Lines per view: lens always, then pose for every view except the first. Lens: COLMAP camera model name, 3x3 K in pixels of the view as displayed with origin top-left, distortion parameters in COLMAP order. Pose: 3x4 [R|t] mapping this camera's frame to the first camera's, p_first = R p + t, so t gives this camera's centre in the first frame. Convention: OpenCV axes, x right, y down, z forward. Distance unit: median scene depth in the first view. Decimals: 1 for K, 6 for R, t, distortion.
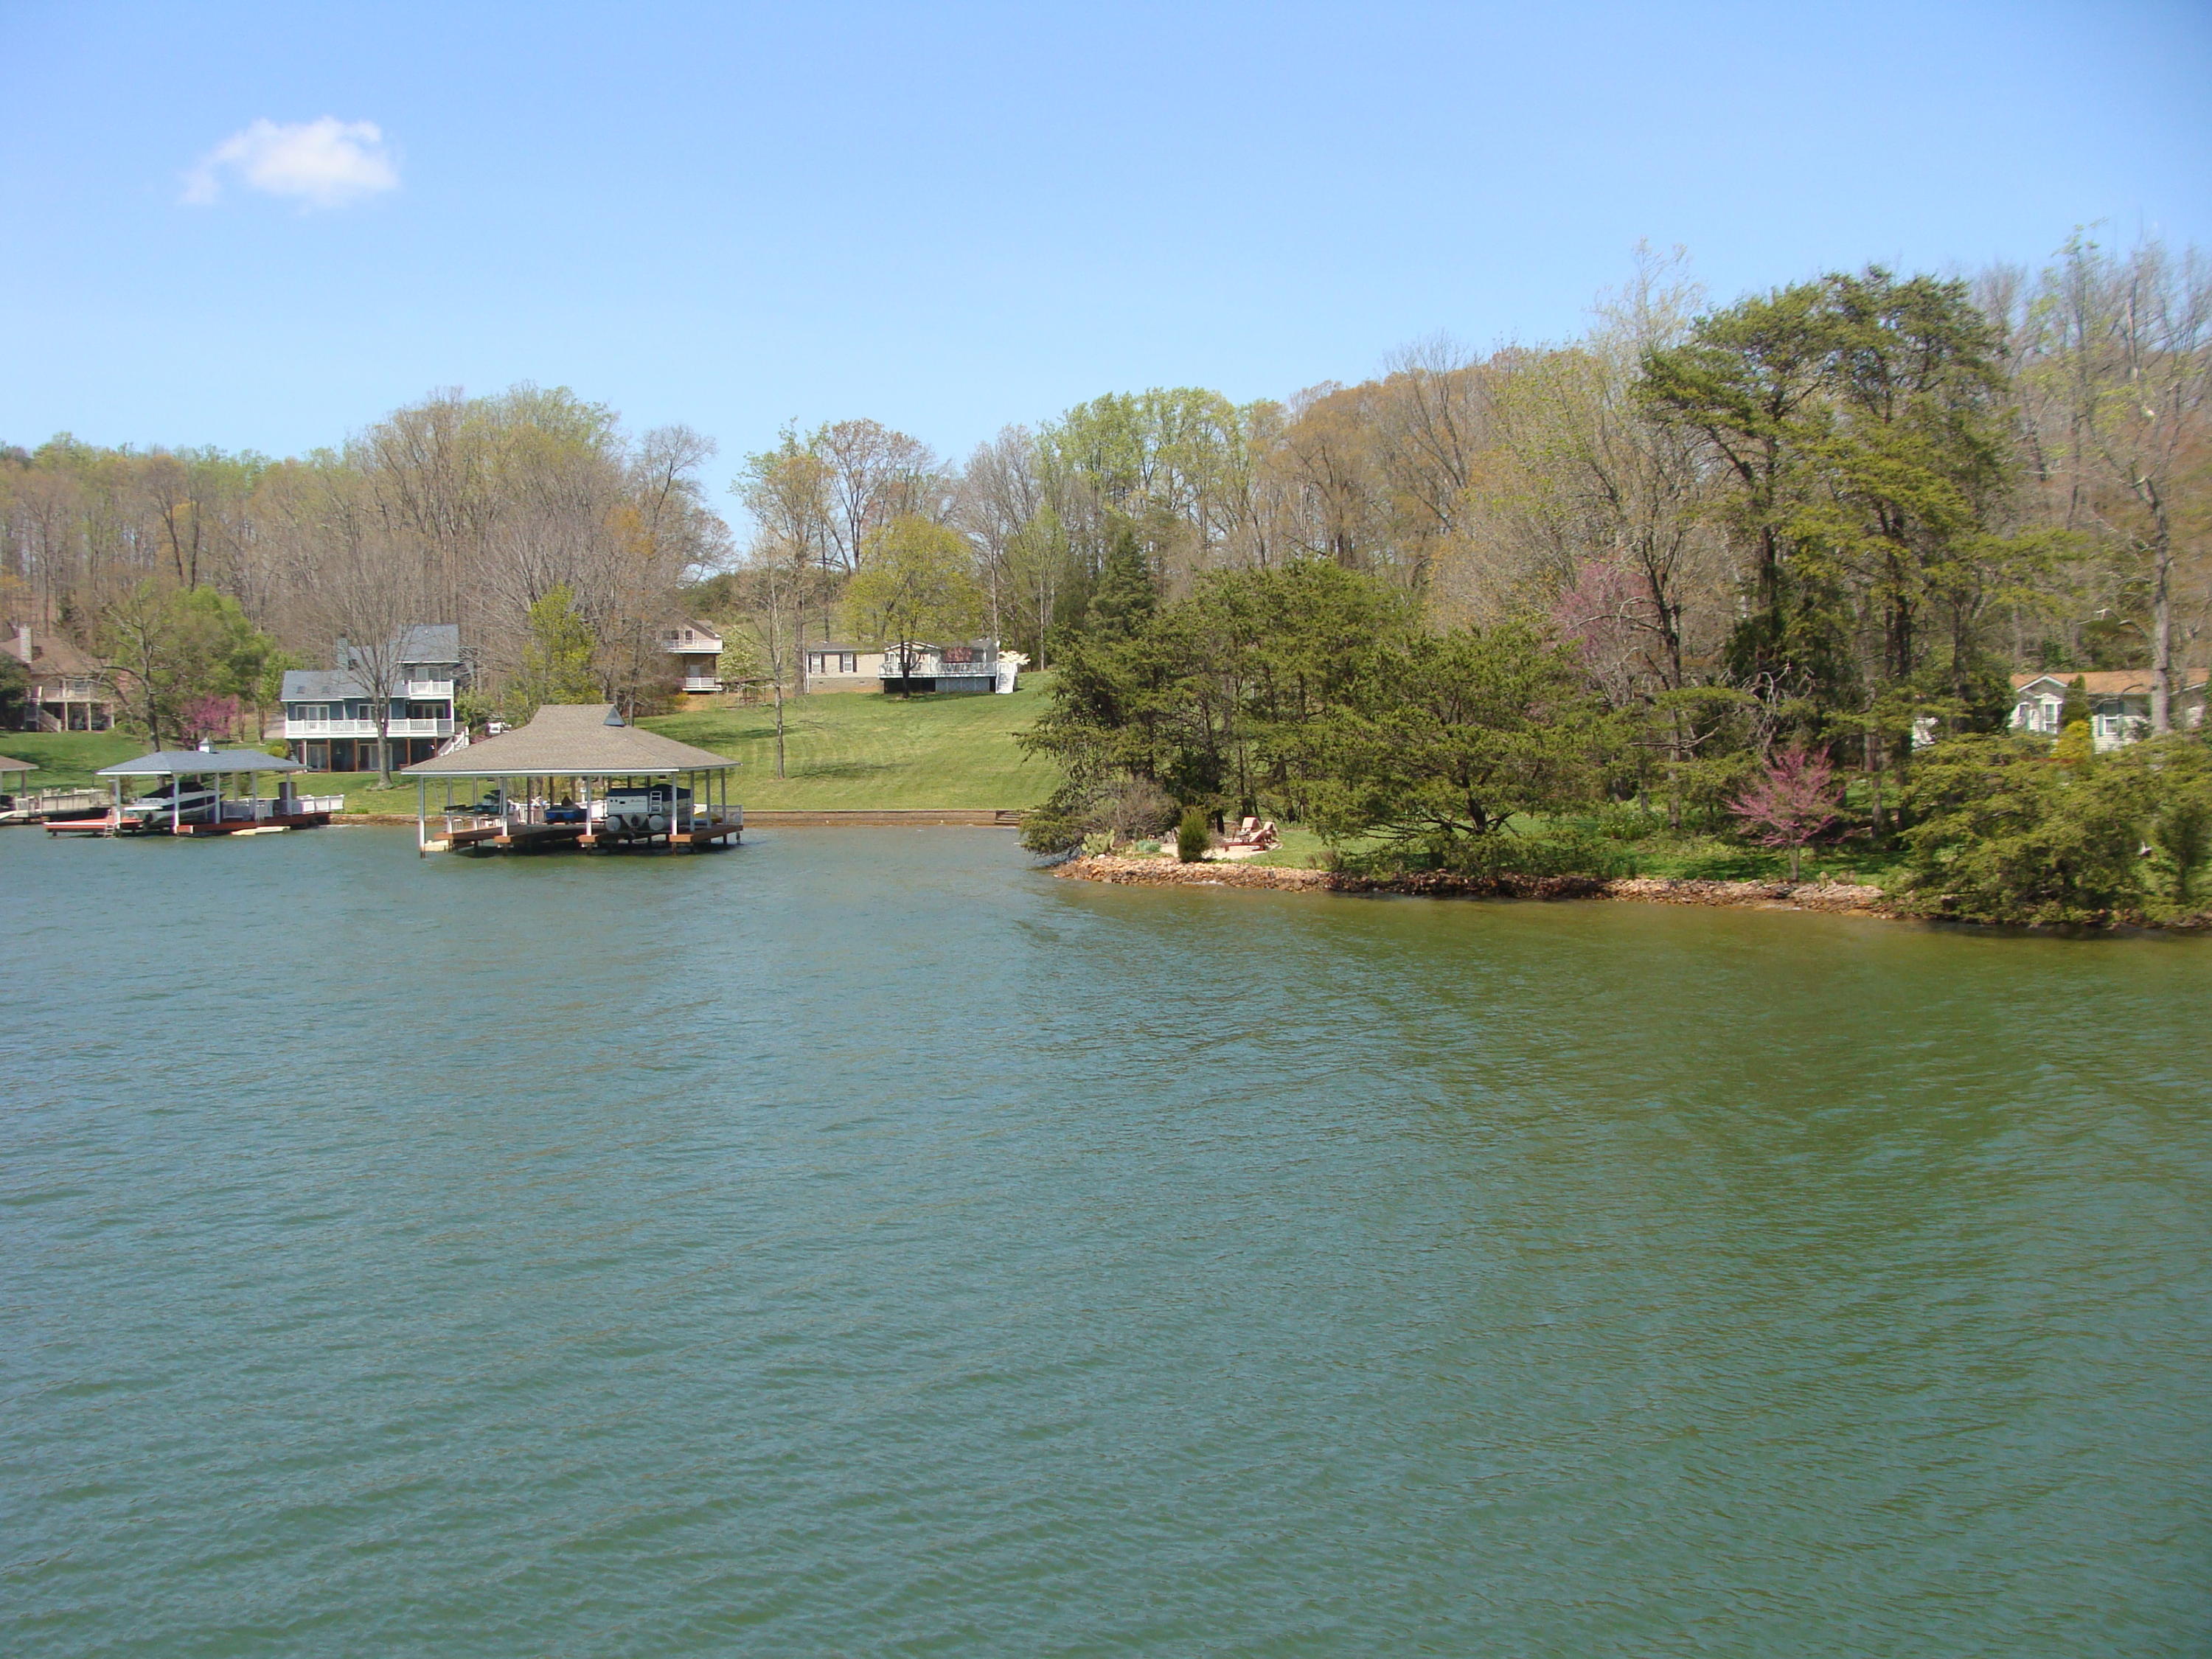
lens RADIAL K [[2646.7, 0, 1106.0], [0, 2646.7, 829.5], [0, 0, 1]] dist [0.000320, -0.595705]
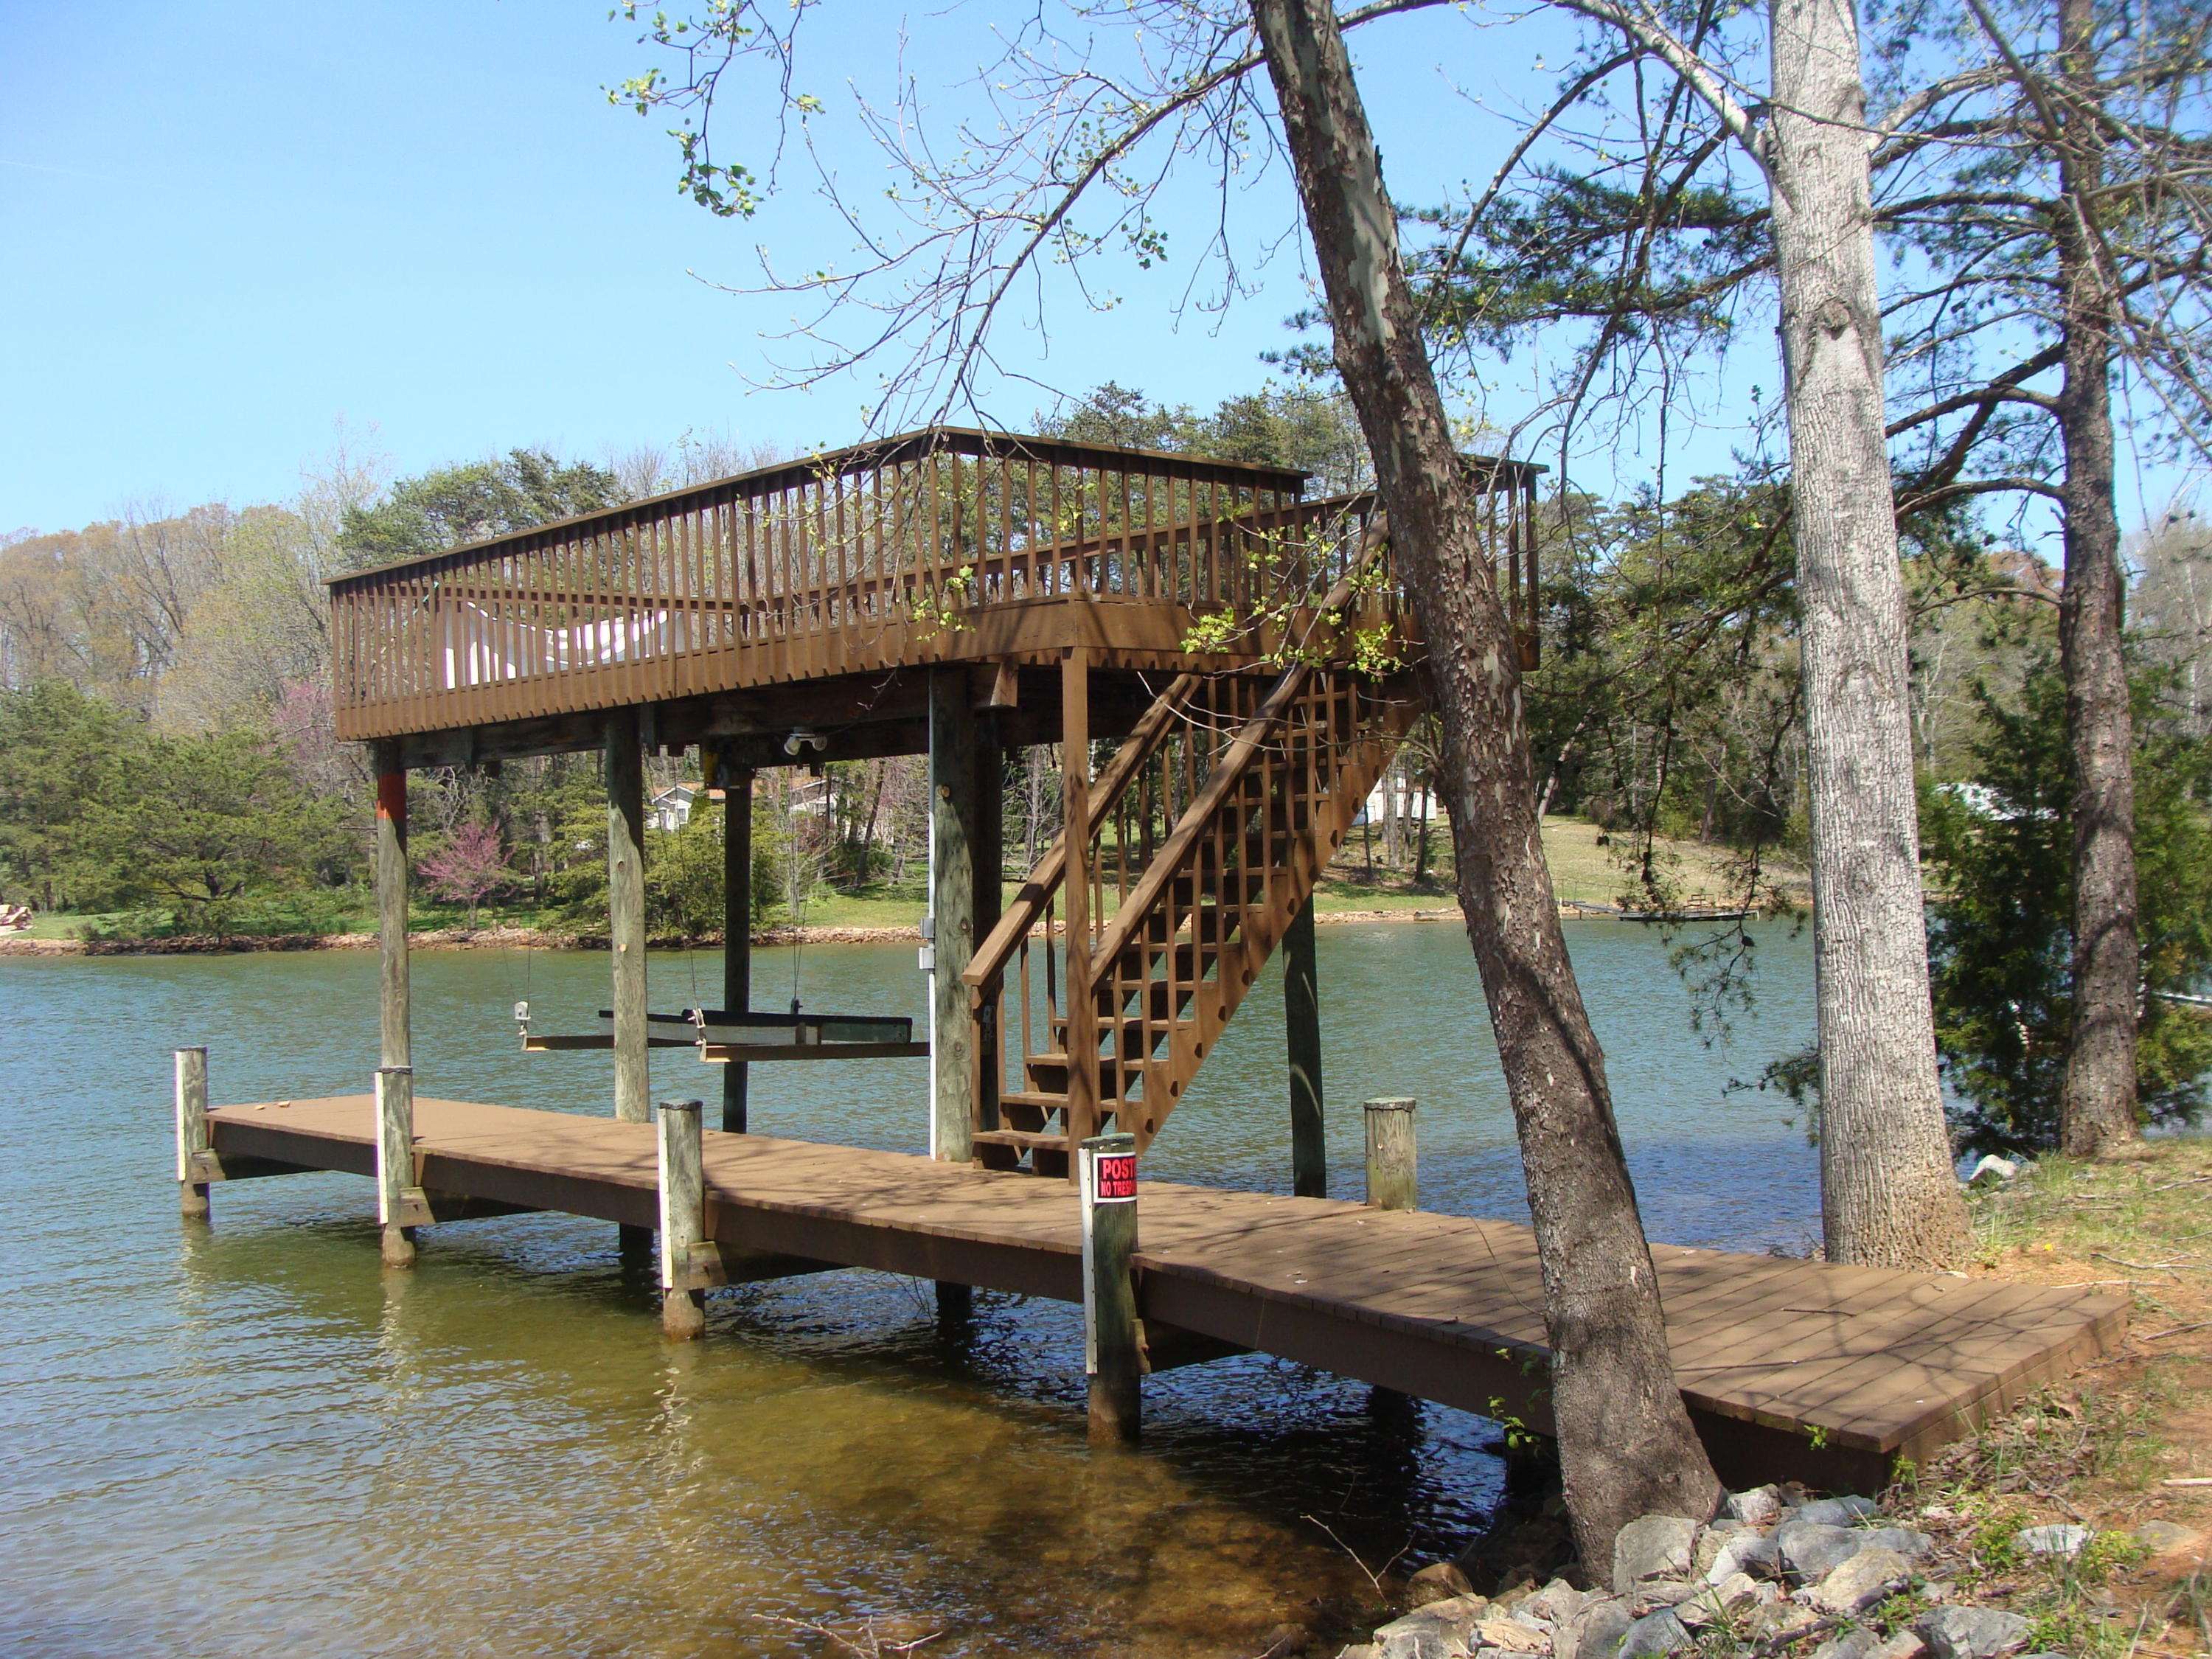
lens RADIAL K [[2646.7, 0, 1106.0], [0, 2646.7, 829.5], [0, 0, 1]] dist [0.000320, -0.595705]
pose [[0.882619, -0.004970, 0.470062, -0.034777], [0.033641, 0.998048, -0.052613, 0.025274], [-0.468883, 0.062250, 0.881064, -0.136433]]
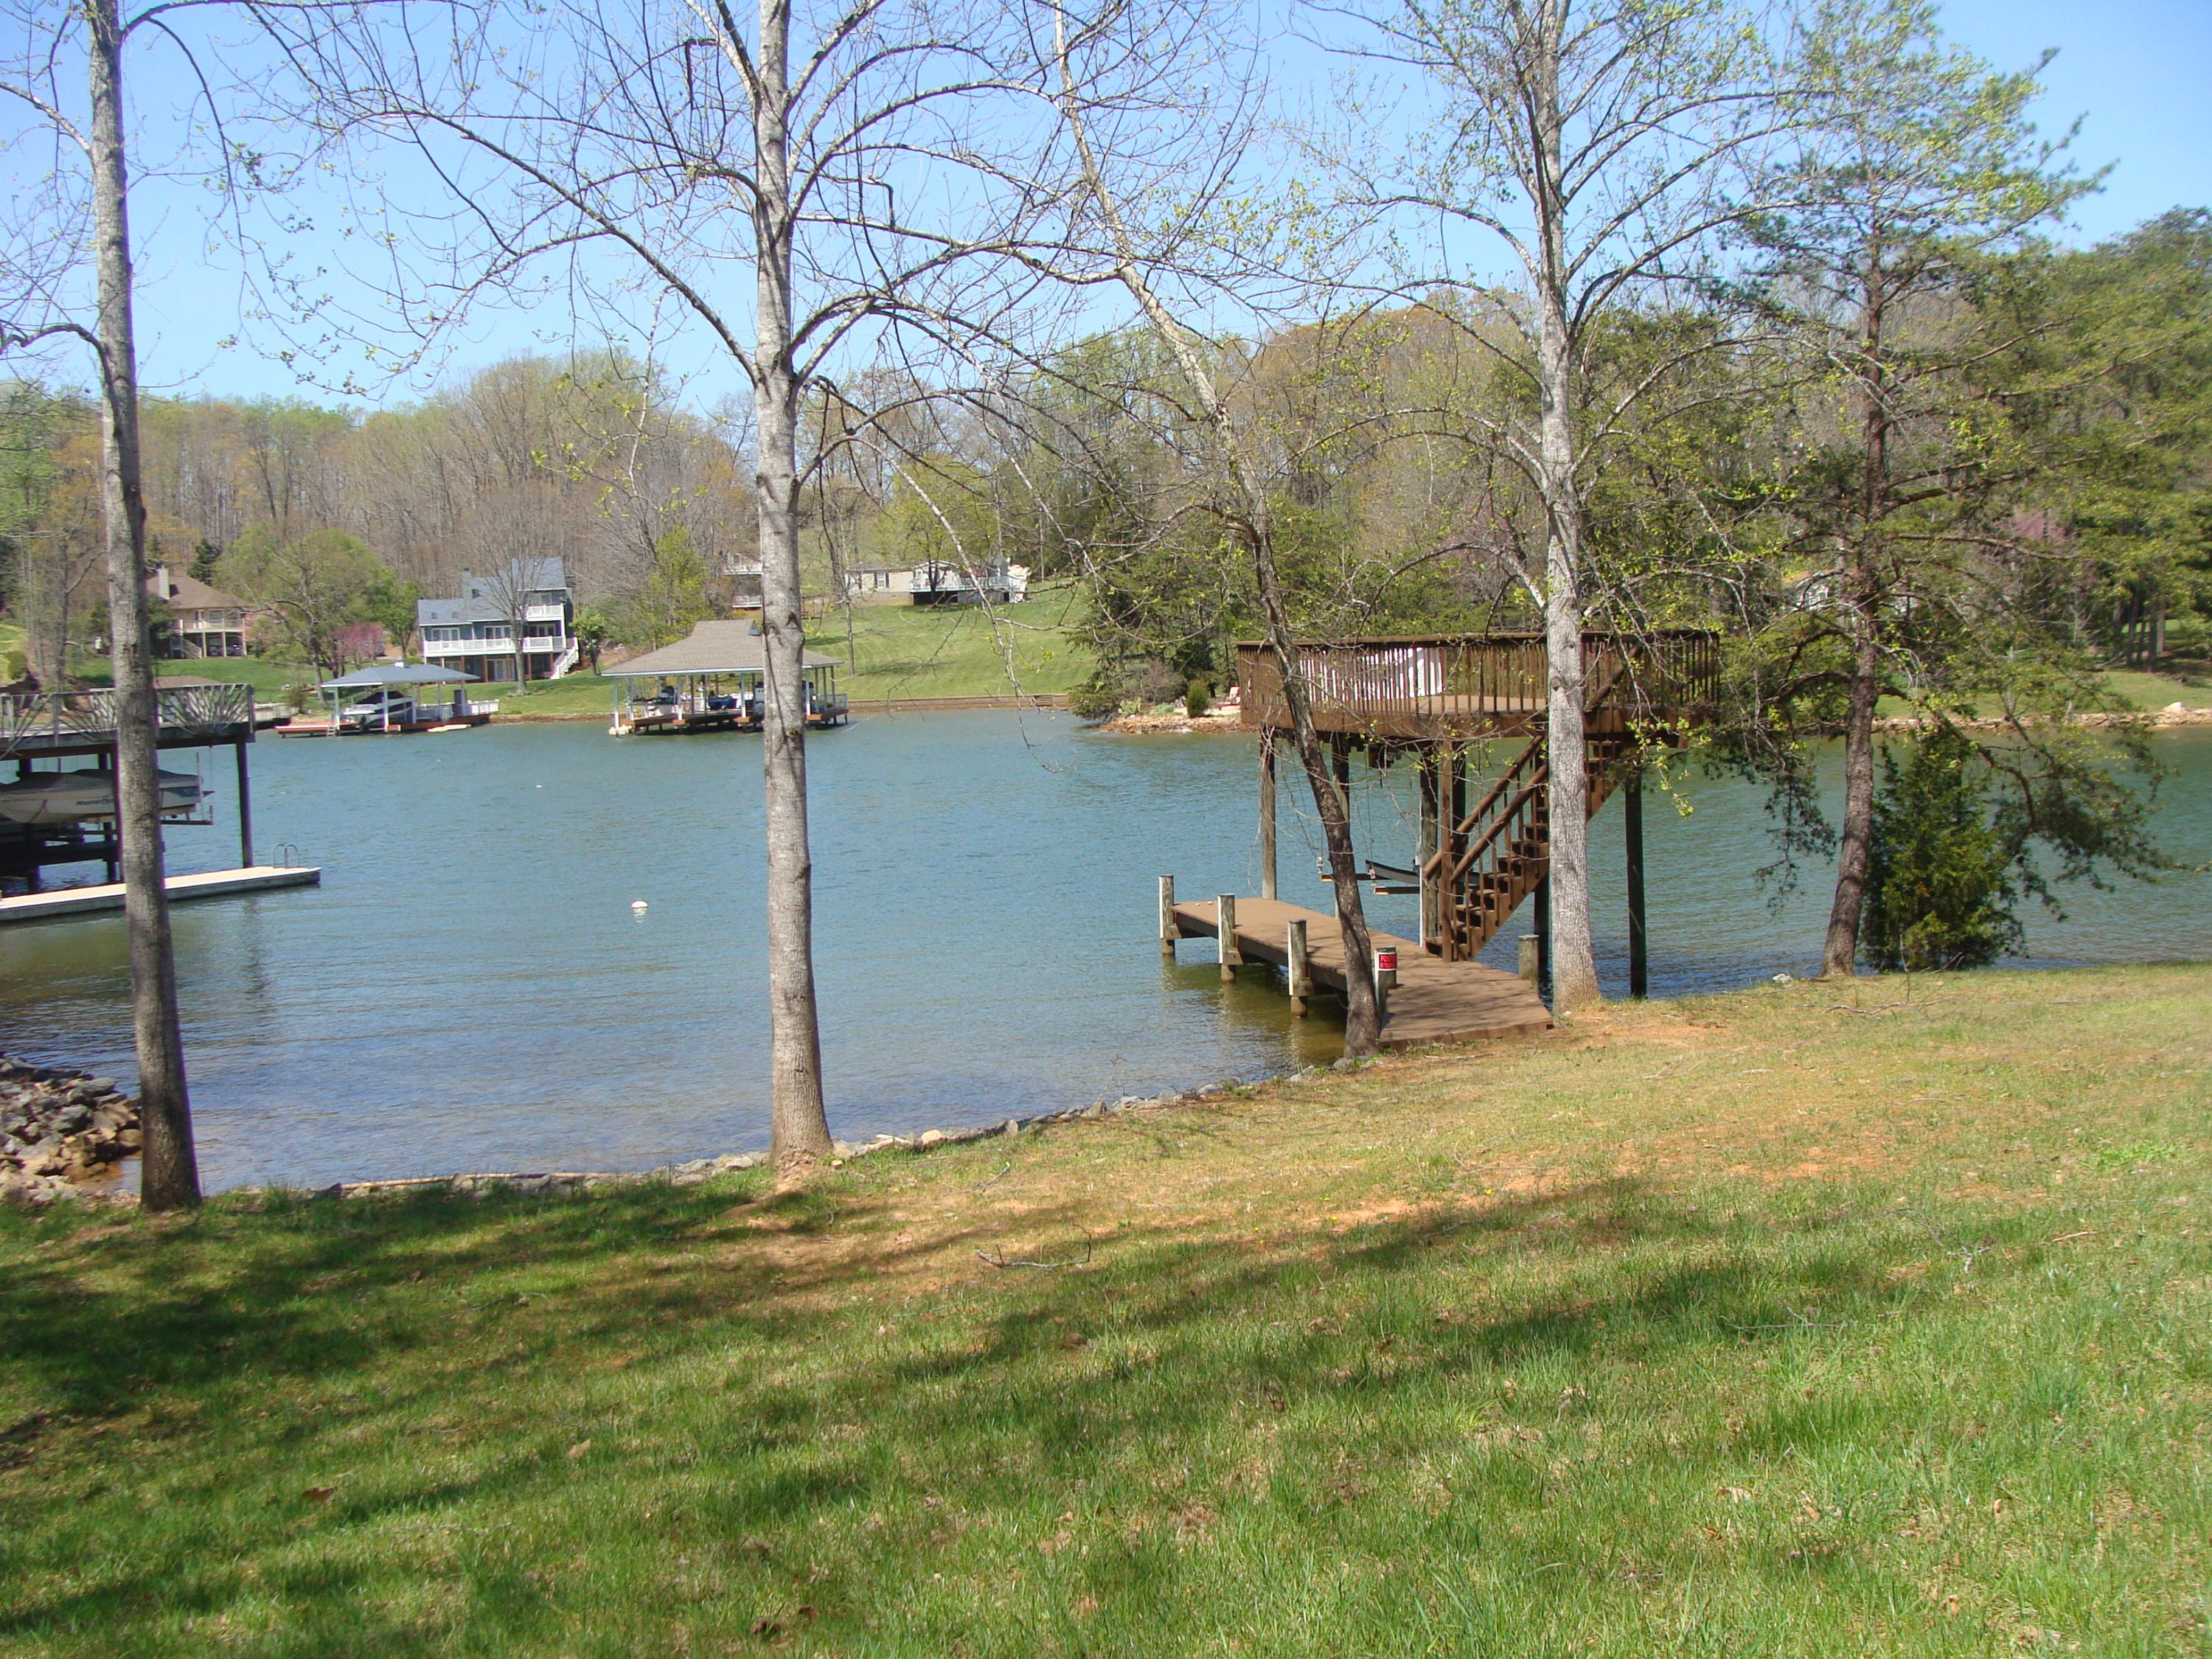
lens RADIAL K [[2646.7, 0, 1106.0], [0, 2646.7, 829.5], [0, 0, 1]] dist [0.000320, -0.595705]
pose [[0.999522, -0.028756, 0.011343, -0.022295], [0.028325, 0.998935, 0.036424, 0.012216], [-0.012378, -0.036085, 0.999272, -0.280888]]
